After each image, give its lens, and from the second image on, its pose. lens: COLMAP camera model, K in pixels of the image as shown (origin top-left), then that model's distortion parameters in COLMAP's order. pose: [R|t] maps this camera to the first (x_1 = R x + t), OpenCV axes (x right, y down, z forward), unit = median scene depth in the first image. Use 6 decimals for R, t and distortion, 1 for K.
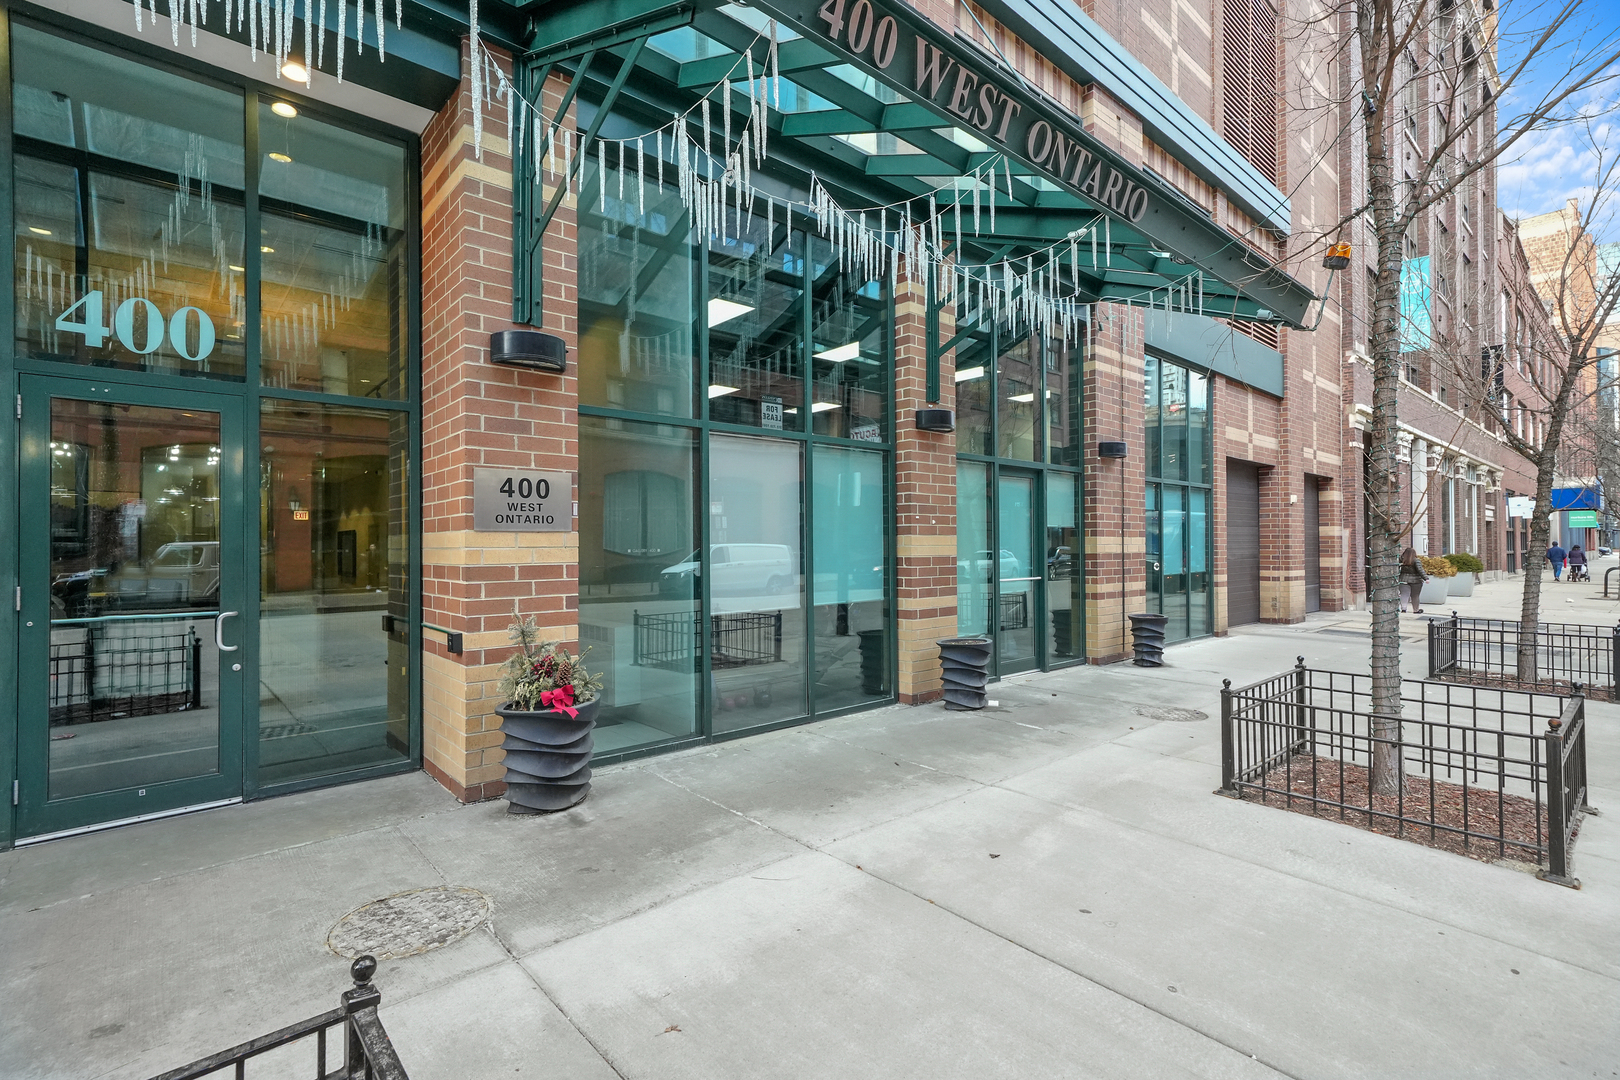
lens RADIAL K [[738.3, 0, 810.0], [0, 738.3, 540.0], [0, 0, 1]] dist [-0.000305, -0.000047]
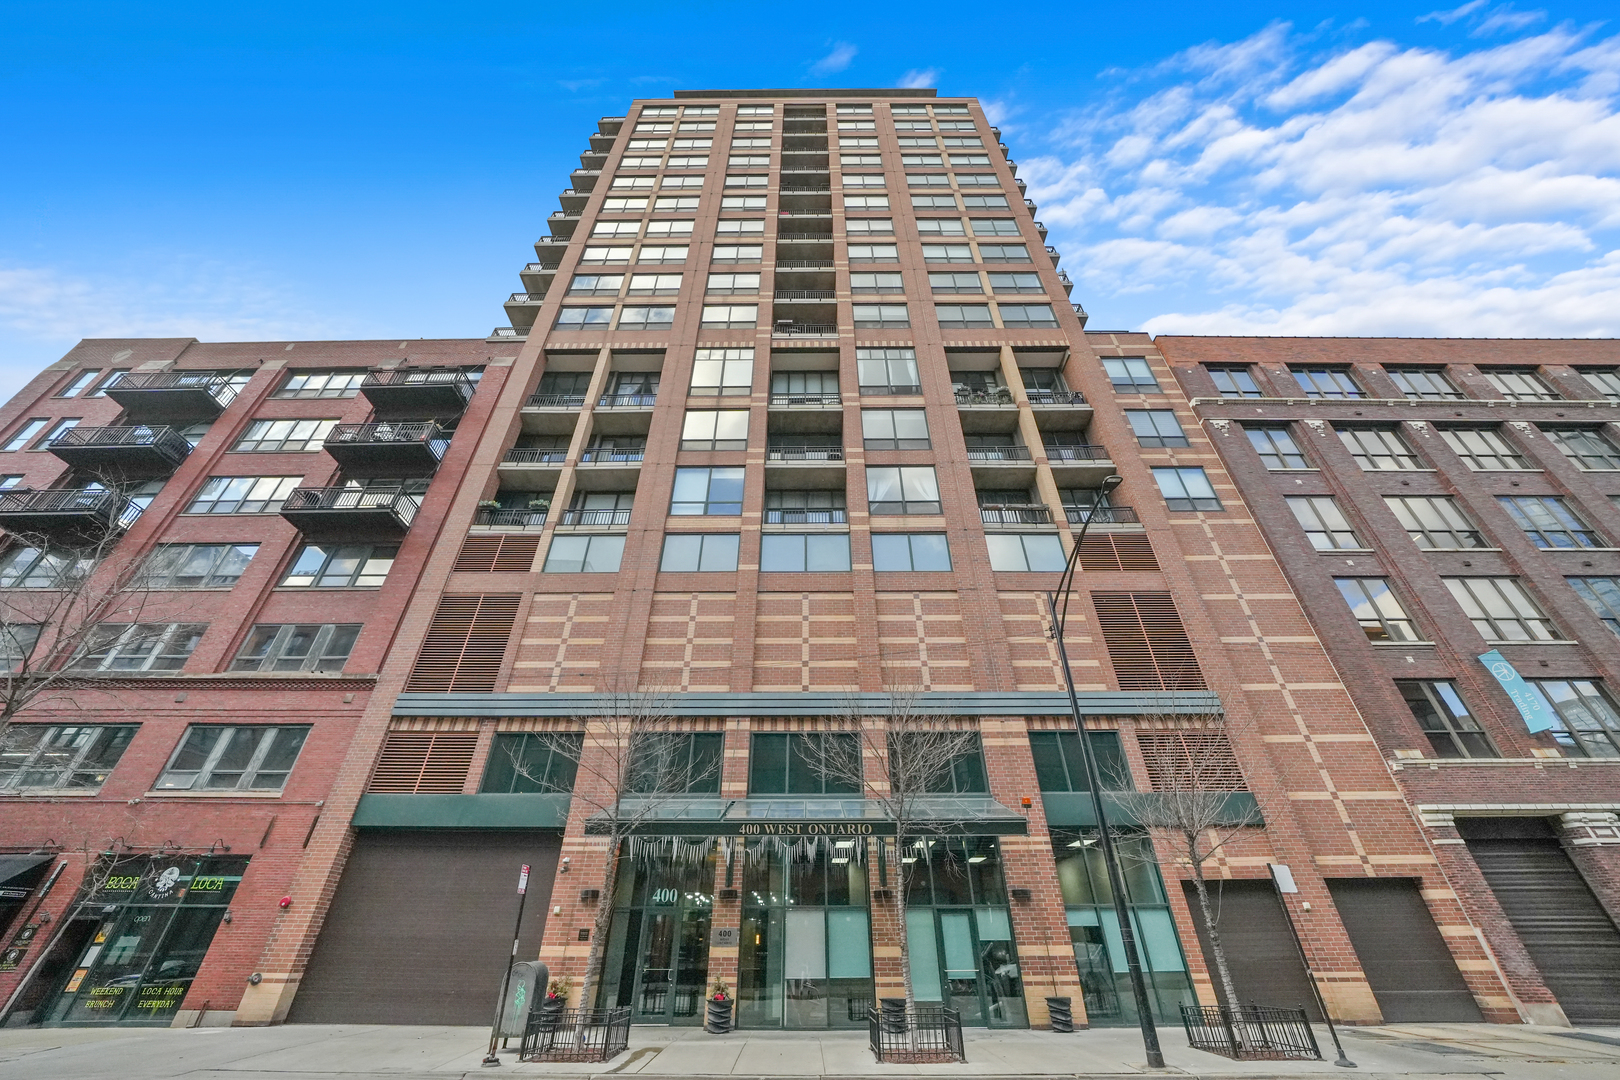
lens RADIAL K [[598.7, 0, 810.0], [0, 598.7, 541.8], [0, 0, 1]] dist [-0.015465, 0.000048]
pose [[0.752992, -0.371474, -0.543149, 1.656121], [0.003062, 0.827385, -0.561626, -0.012367], [0.658023, 0.421237, 0.624152, -1.059298]]
